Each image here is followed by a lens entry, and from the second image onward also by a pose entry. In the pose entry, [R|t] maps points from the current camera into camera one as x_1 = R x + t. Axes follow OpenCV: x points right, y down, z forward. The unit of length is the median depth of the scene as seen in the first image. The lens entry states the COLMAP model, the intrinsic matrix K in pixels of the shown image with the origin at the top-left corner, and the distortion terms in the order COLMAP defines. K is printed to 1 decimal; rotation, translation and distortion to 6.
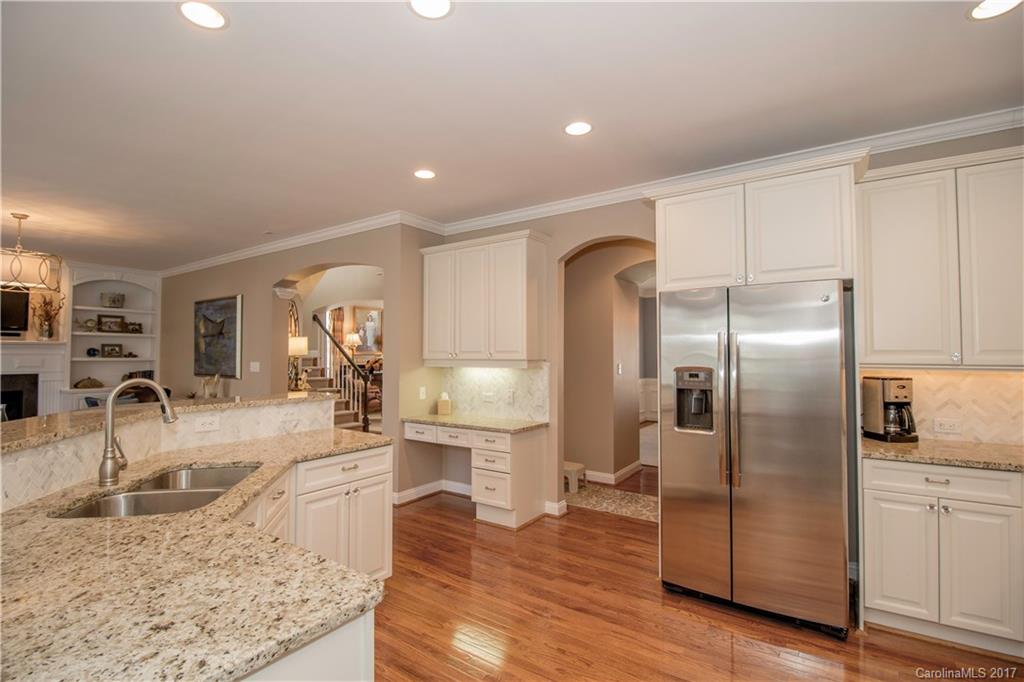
lens RADIAL K [[495.0, 0, 511.1], [0, 495.0, 339.6], [0, 0, 1]] dist [-0.017393, -0.005347]
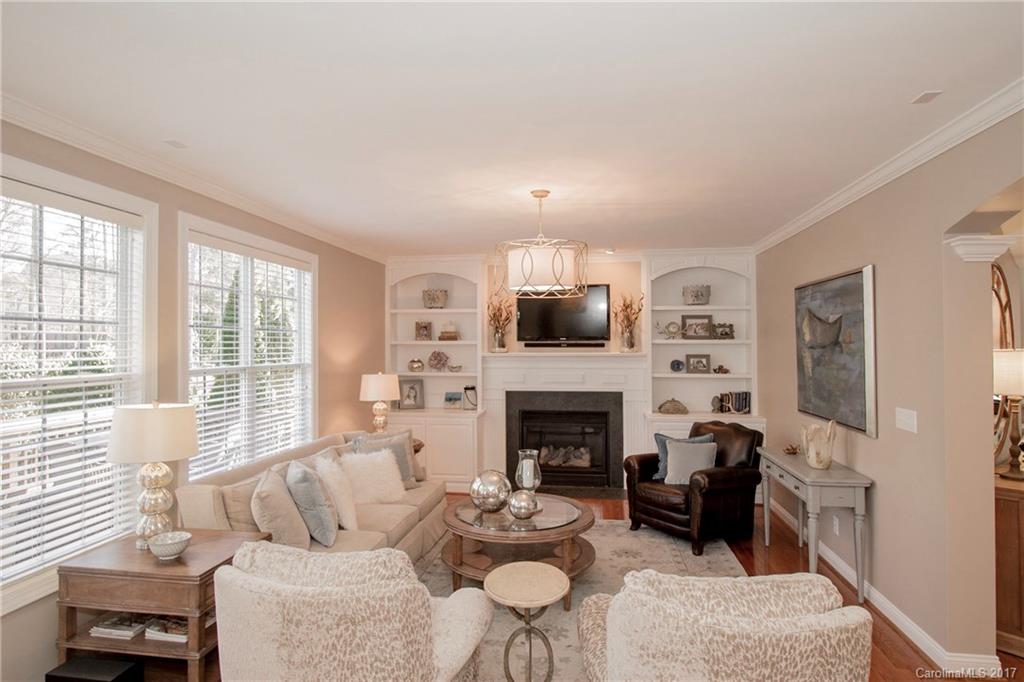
lens RADIAL K [[572.0, 0, 510.1], [0, 572.0, 339.9], [0, 0, 1]] dist [-0.003552, -0.002553]
pose [[0.448323, -0.009431, -0.893822, -0.187339], [0.034089, 0.999397, 0.006553, -0.030206], [0.893222, -0.033408, 0.448374, 0.387409]]
